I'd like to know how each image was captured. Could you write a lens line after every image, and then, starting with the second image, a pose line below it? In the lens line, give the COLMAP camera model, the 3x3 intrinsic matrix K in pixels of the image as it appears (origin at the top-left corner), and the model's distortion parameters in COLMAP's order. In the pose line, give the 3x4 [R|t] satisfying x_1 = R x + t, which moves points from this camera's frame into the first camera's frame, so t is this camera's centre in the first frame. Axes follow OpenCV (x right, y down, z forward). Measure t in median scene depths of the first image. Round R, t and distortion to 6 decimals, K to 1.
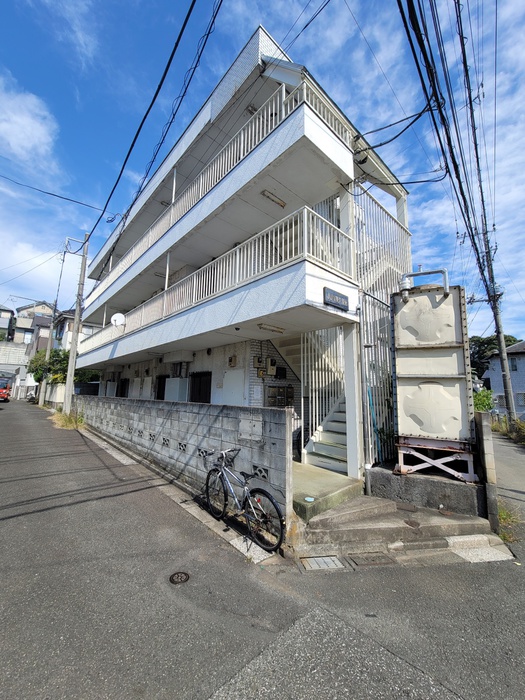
lens RADIAL K [[287.6, 0, 261.8], [0, 287.6, 346.9], [0, 0, 1]] dist [-0.001890, 0.000260]
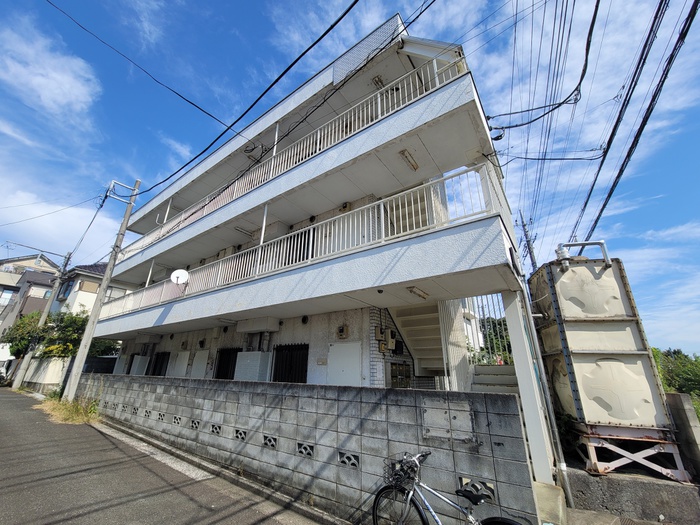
lens RADIAL K [[287.6, 0, 350.0], [0, 287.6, 262.5], [0, 0, 1]] dist [-0.001890, 0.000260]
pose [[0.978803, 0.072376, 0.191589, -0.316777], [-0.032618, 0.978625, -0.203050, 0.026330], [-0.202189, 0.192497, 0.960242, 0.173788]]
